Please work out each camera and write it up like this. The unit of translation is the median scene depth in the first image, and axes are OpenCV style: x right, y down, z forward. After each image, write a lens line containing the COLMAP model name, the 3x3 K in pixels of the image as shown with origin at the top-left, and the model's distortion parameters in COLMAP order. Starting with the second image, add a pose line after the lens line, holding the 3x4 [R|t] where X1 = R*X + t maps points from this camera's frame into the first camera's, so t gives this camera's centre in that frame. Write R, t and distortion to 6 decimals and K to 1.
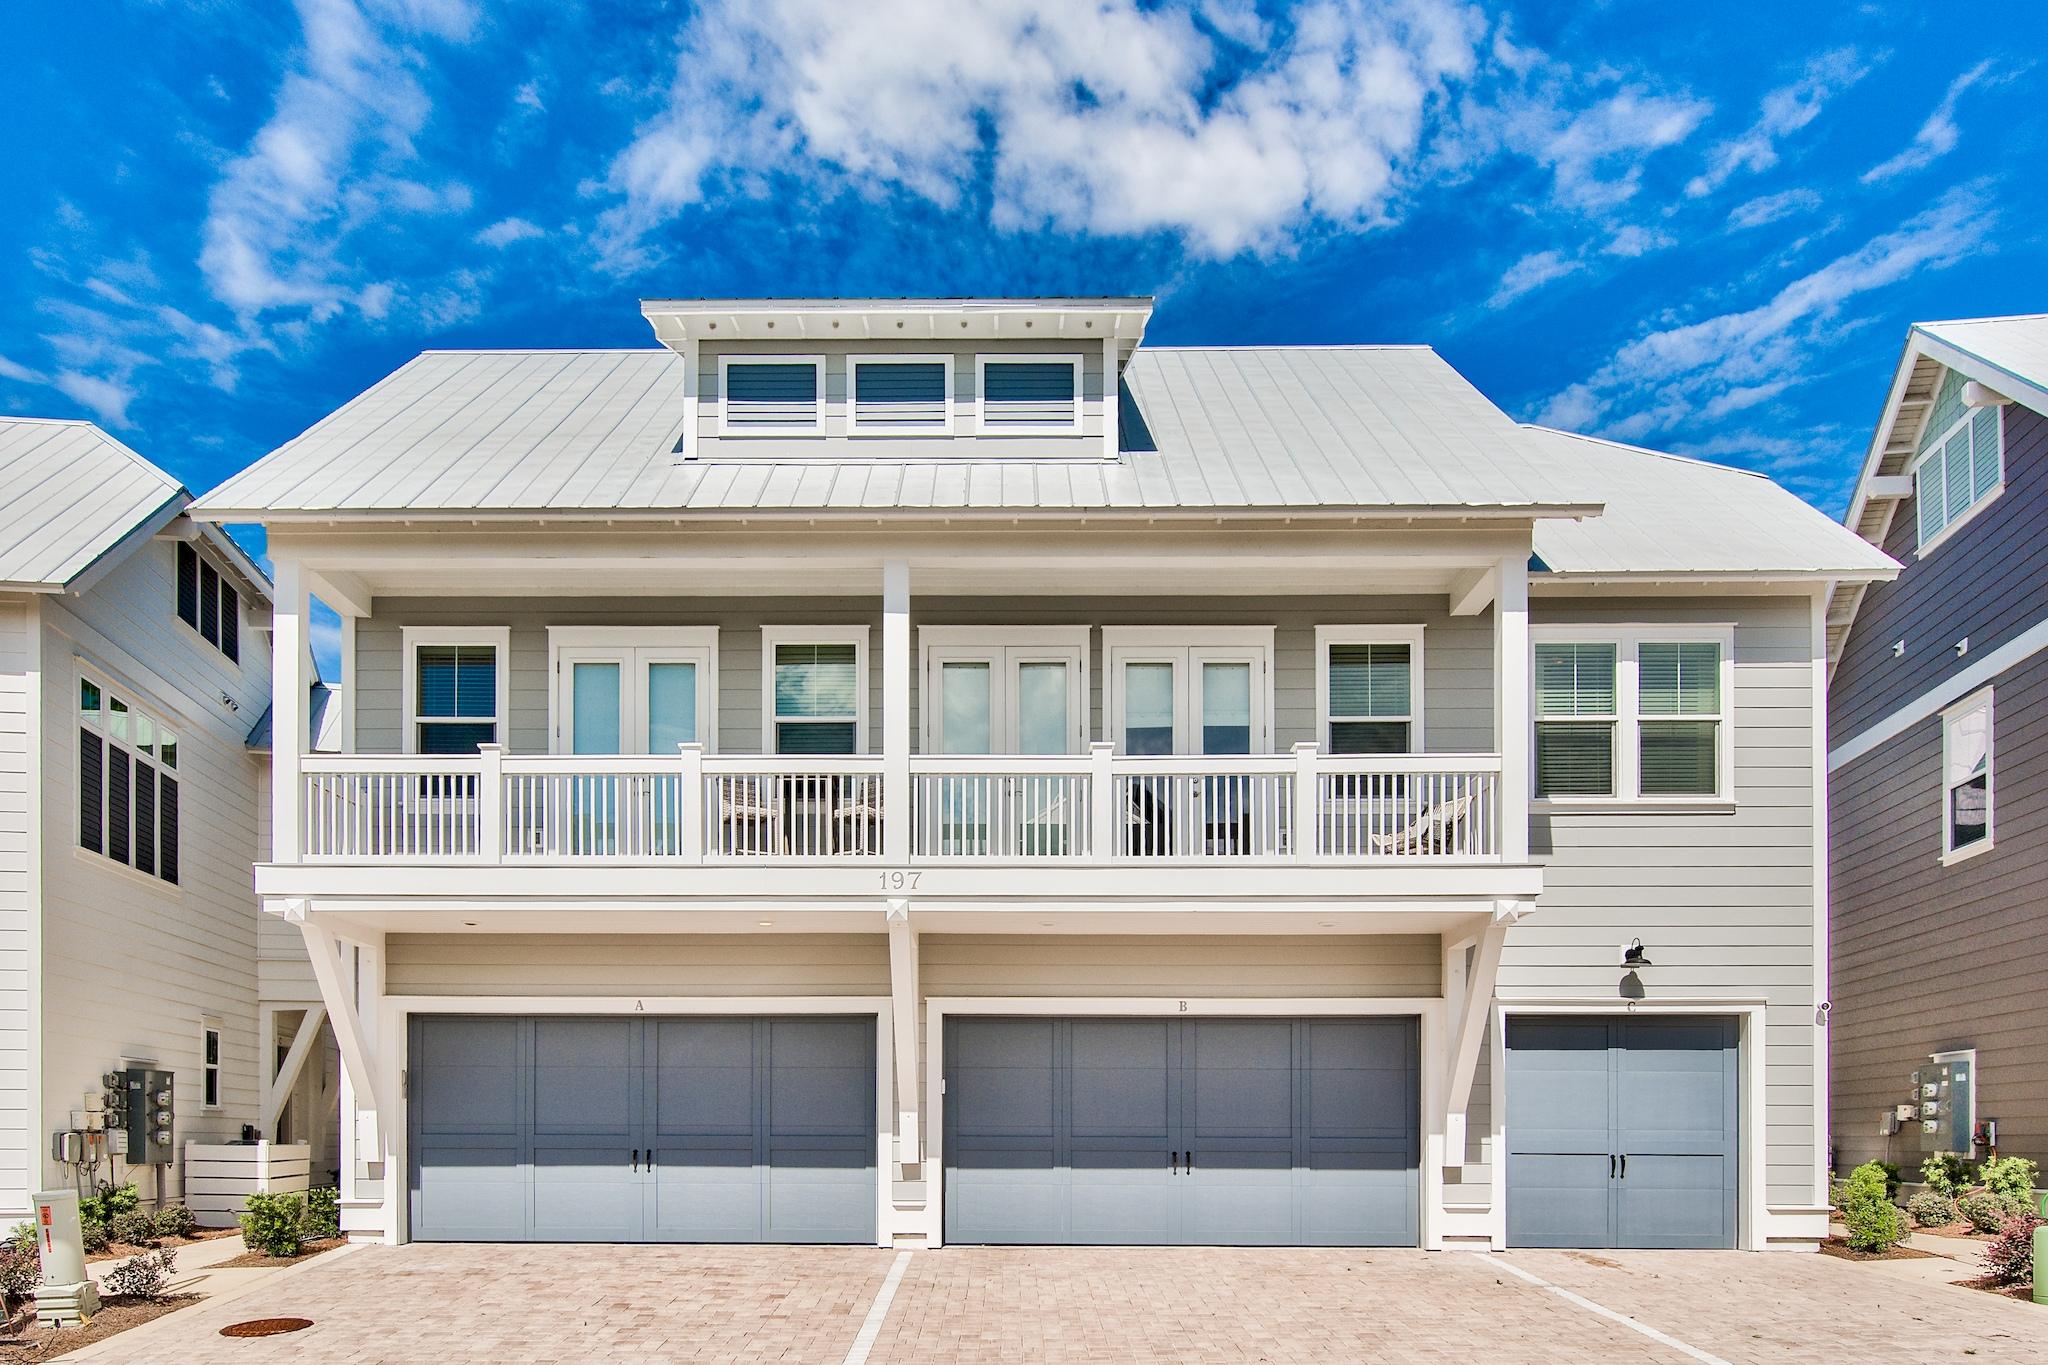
lens RADIAL K [[1046.9, 0, 1027.1], [0, 1046.9, 679.8], [0, 0, 1]] dist [-0.001191, -0.000079]
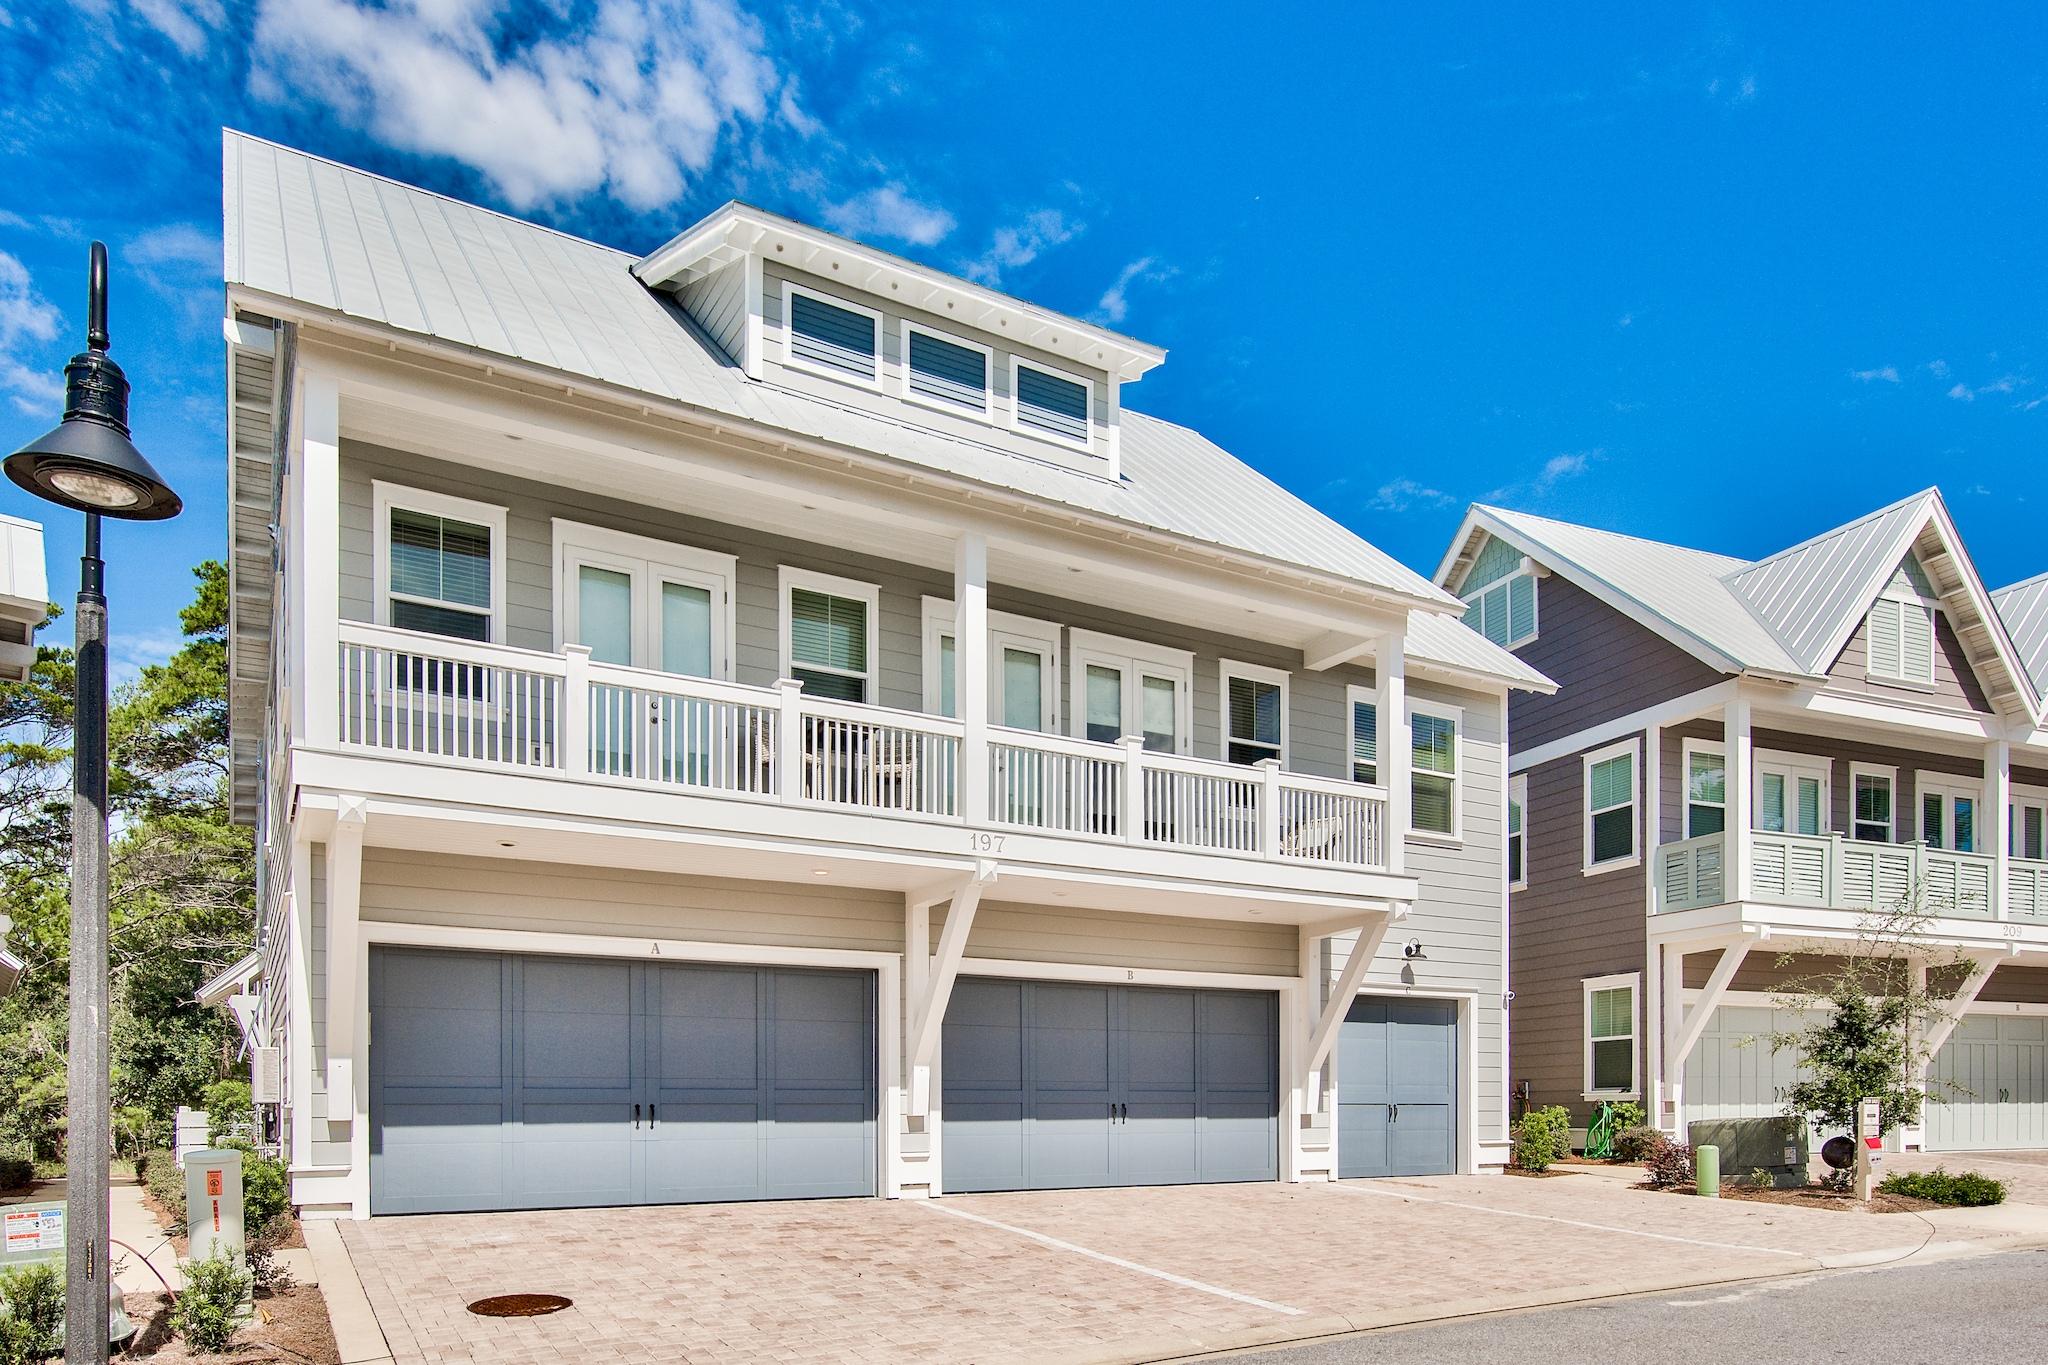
lens RADIAL K [[1100.8, 0, 924.8], [0, 1100.8, 582.0], [0, 0, 1]] dist [0.000086, 0.000158]
pose [[0.886687, 0.193658, 0.419859, -0.648421], [-0.185580, 0.980768, -0.060454, 0.003080], [-0.423492, -0.024314, 0.905574, 0.012264]]
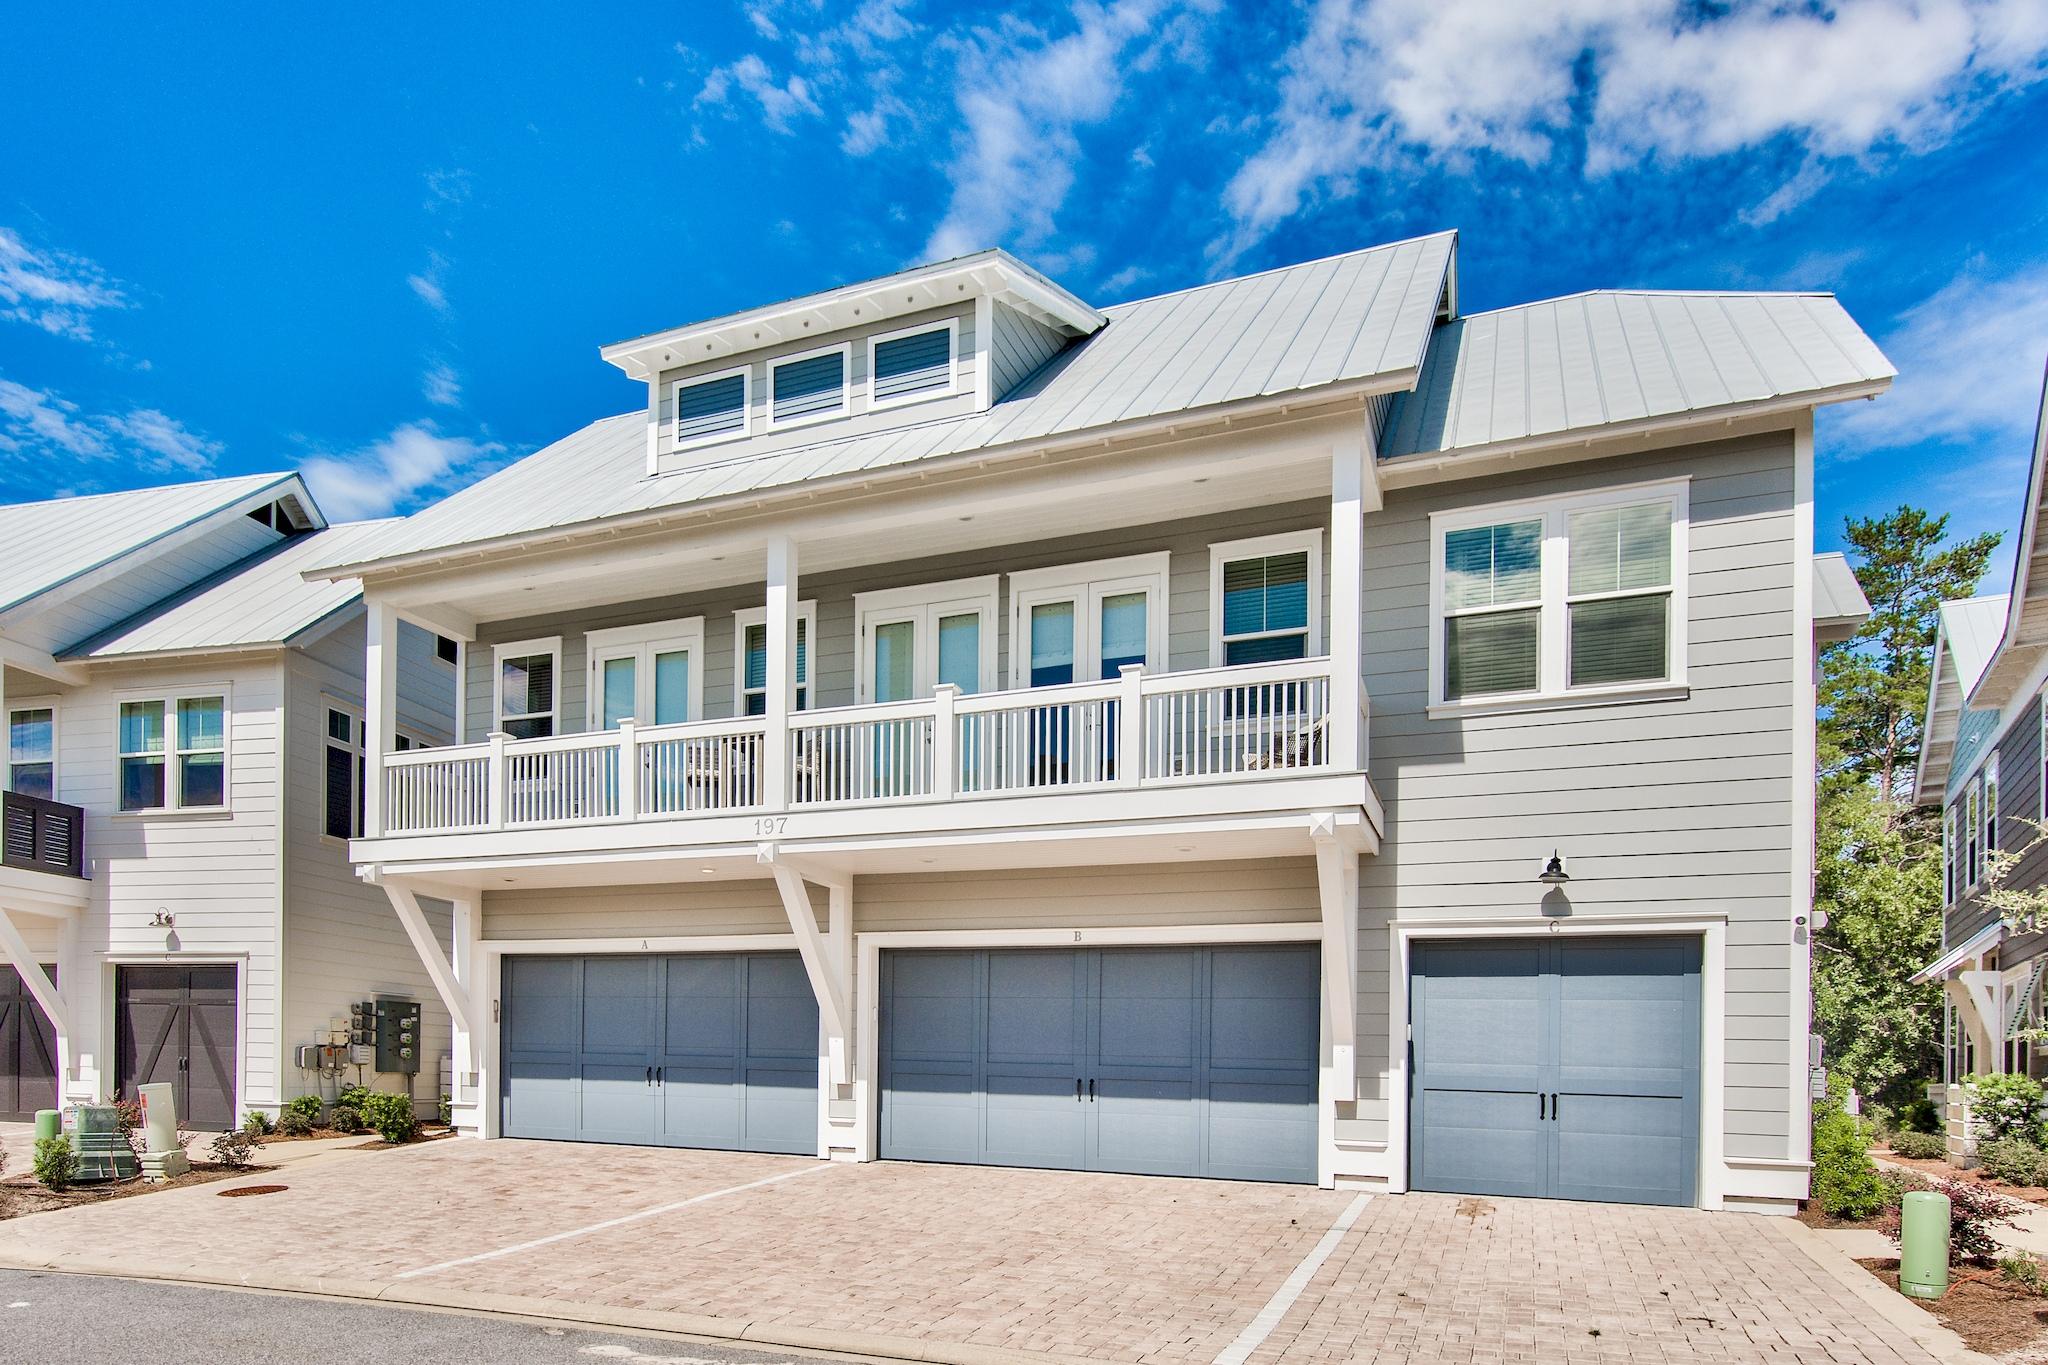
lens RADIAL K [[1066.7, 0, 1023.8], [0, 1066.7, 599.7], [0, 0, 1]] dist [-0.017297, 0.016132]
pose [[0.940465, -0.121223, -0.317538, 0.470347], [0.120497, 0.992470, -0.022004, 0.001464], [0.317814, -0.017569, 0.947990, 0.004764]]
